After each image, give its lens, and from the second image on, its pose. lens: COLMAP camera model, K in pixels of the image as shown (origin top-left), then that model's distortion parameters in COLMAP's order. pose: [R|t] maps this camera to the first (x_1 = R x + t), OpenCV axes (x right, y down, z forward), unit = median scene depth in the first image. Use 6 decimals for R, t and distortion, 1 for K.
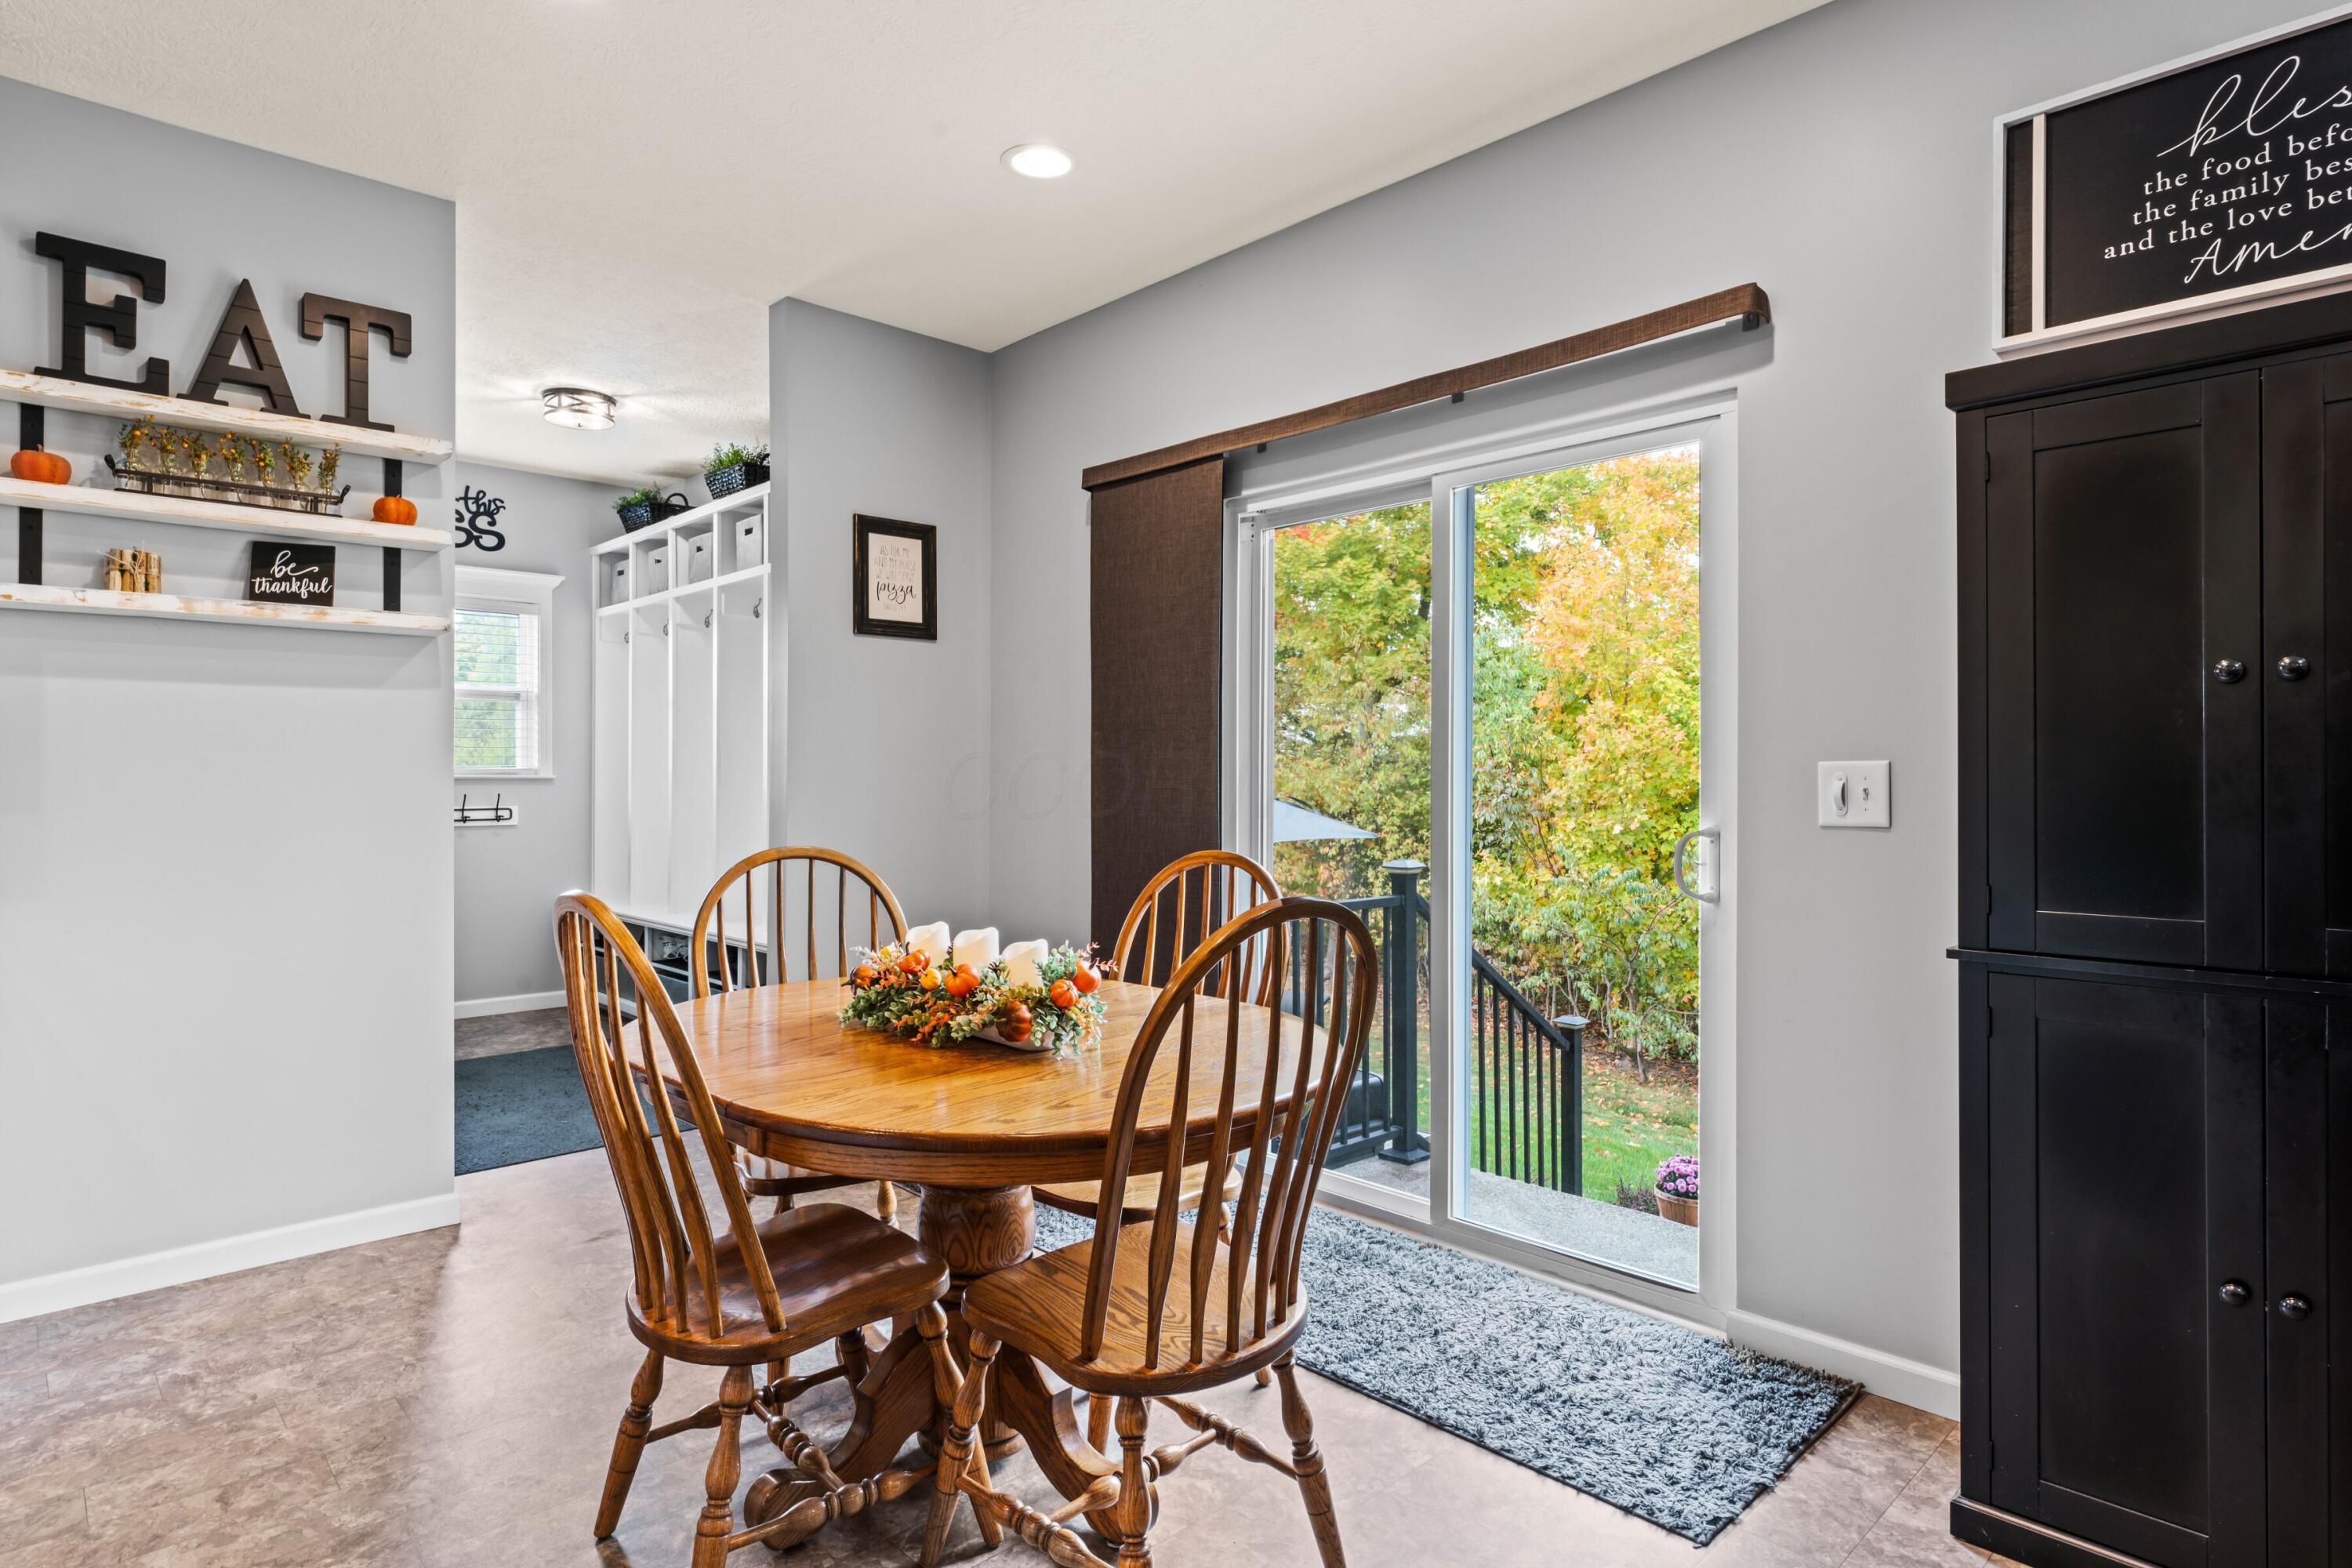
lens RADIAL K [[1264.9, 0, 1216.3], [0, 1264.9, 772.6], [0, 0, 1]] dist [0.000144, -0.000302]
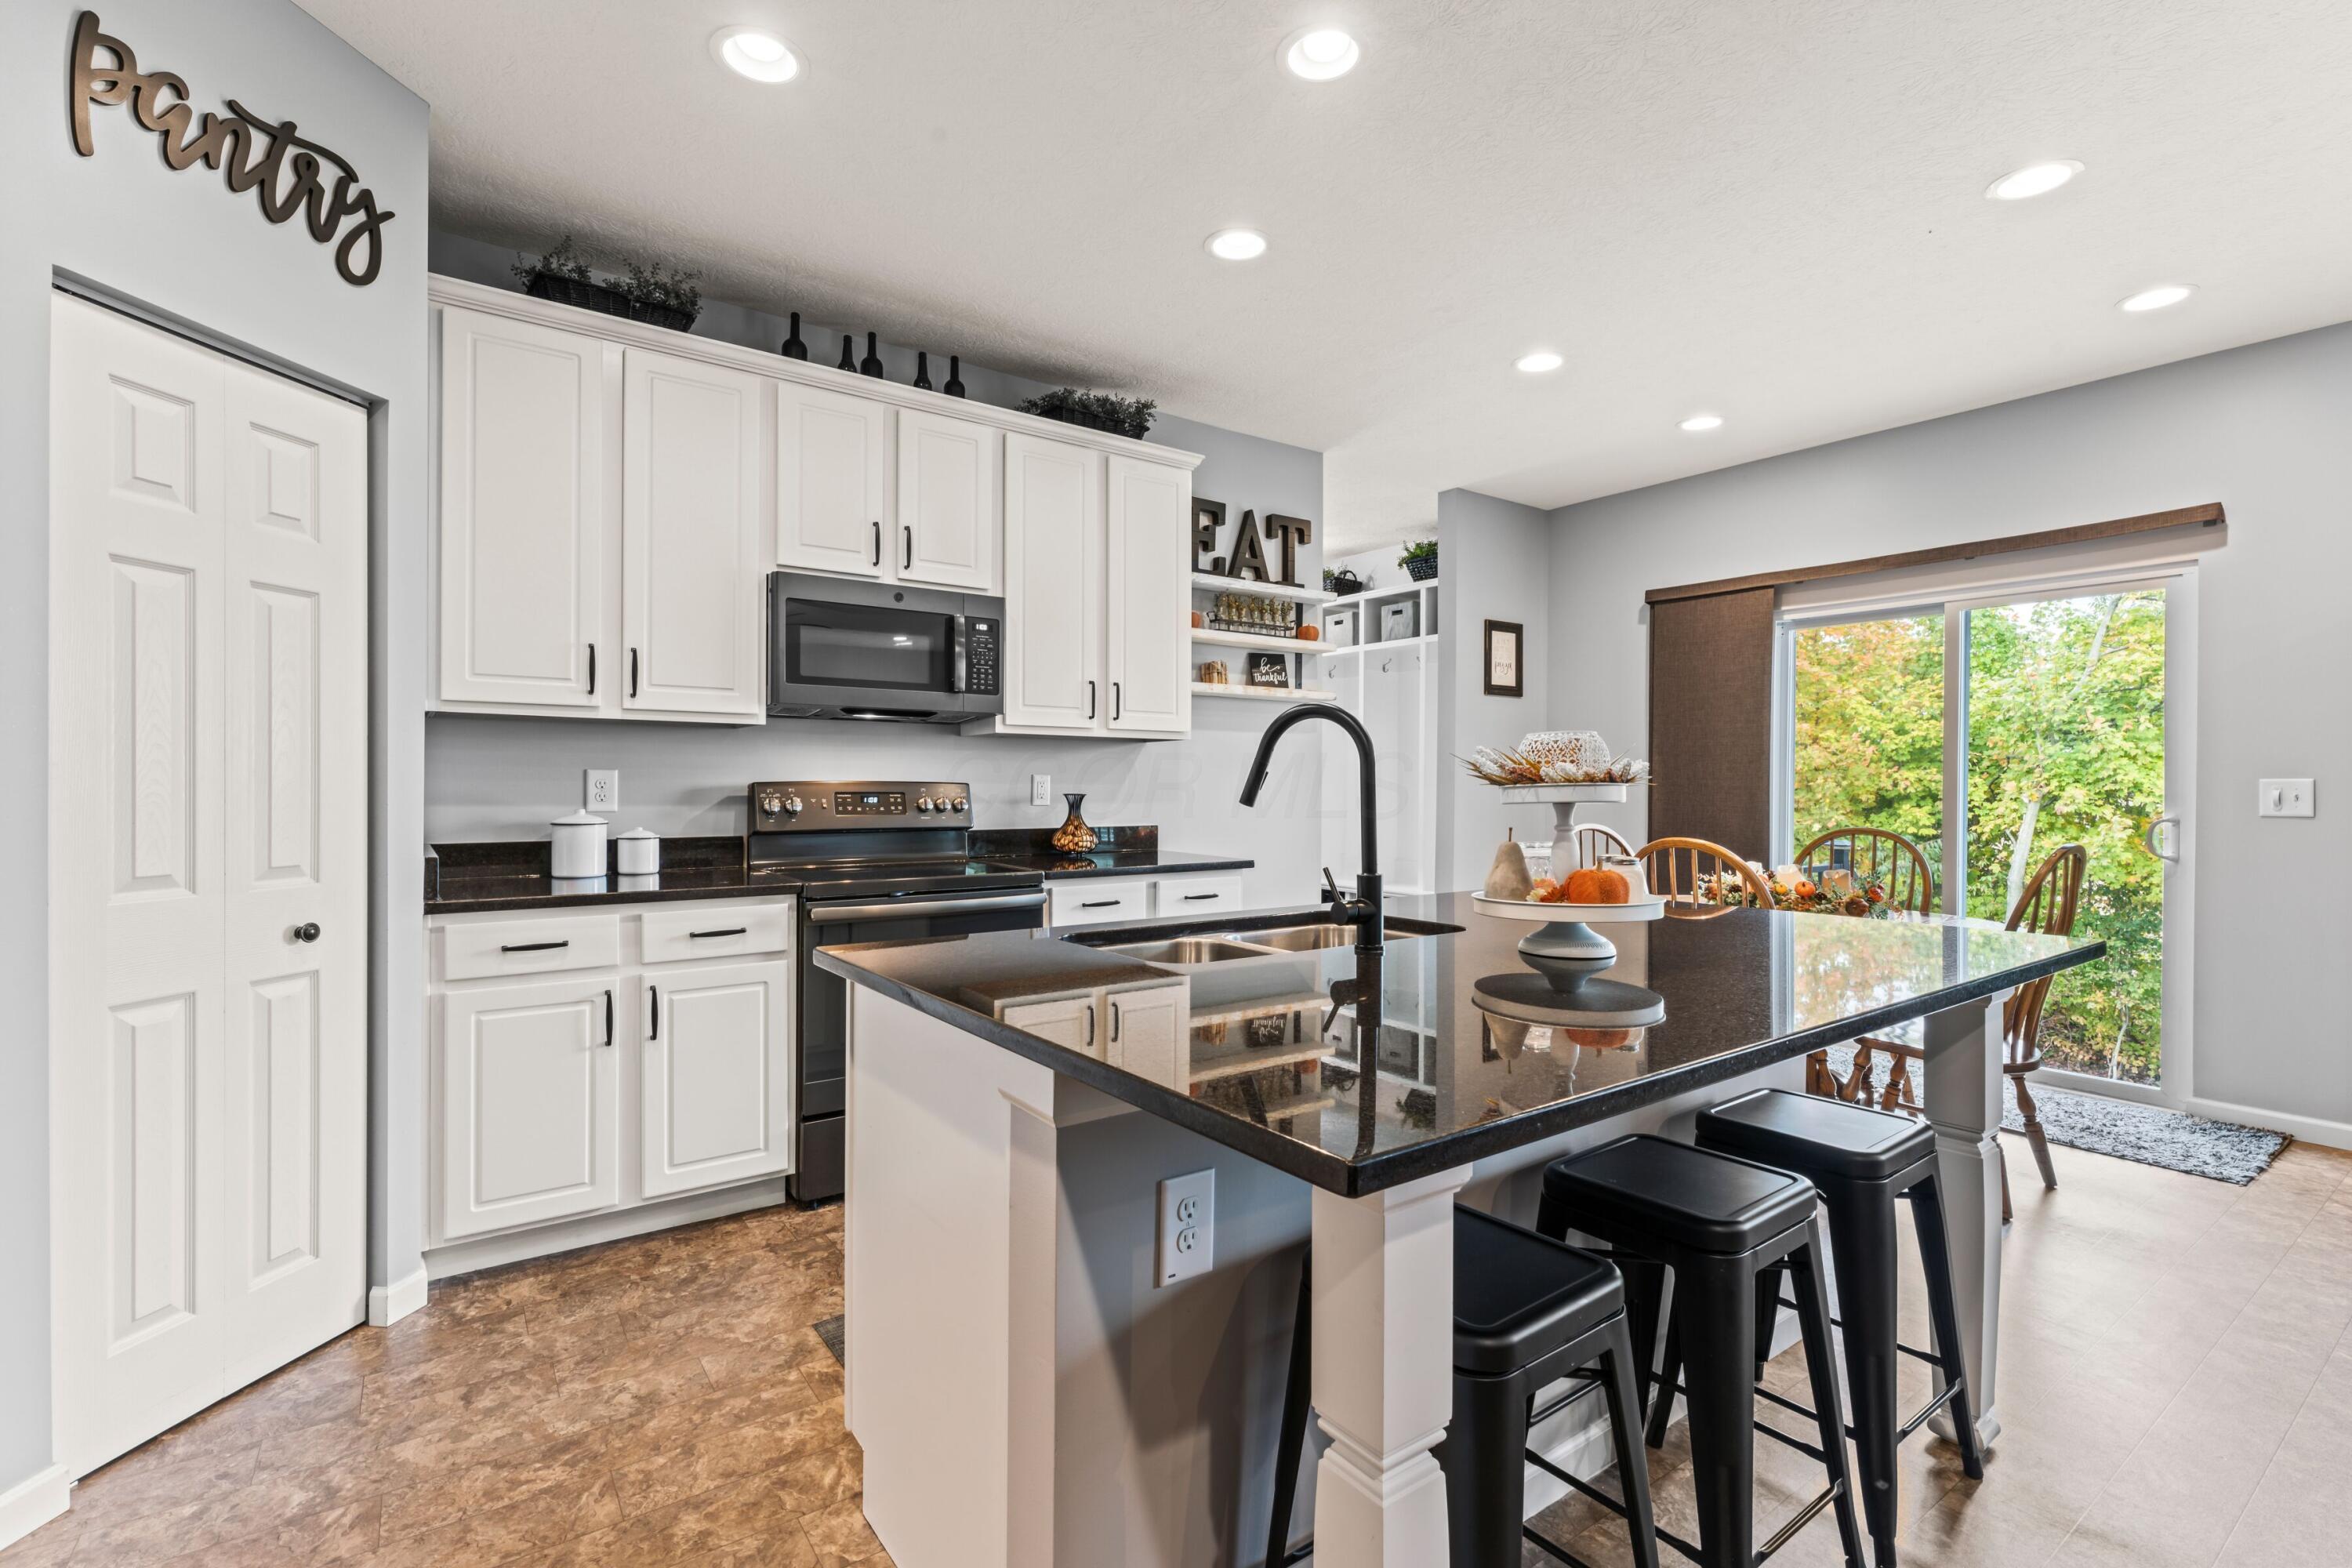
lens RADIAL K [[1079.8, 0, 1192.9], [0, 1079.8, 787.3], [0, 0, 1]] dist [0.002185, 0.001421]
pose [[0.991064, 0.005519, -0.133272, -0.640941], [-0.004389, 0.999952, 0.008771, -0.003639], [0.133314, -0.008108, 0.991041, -0.550973]]
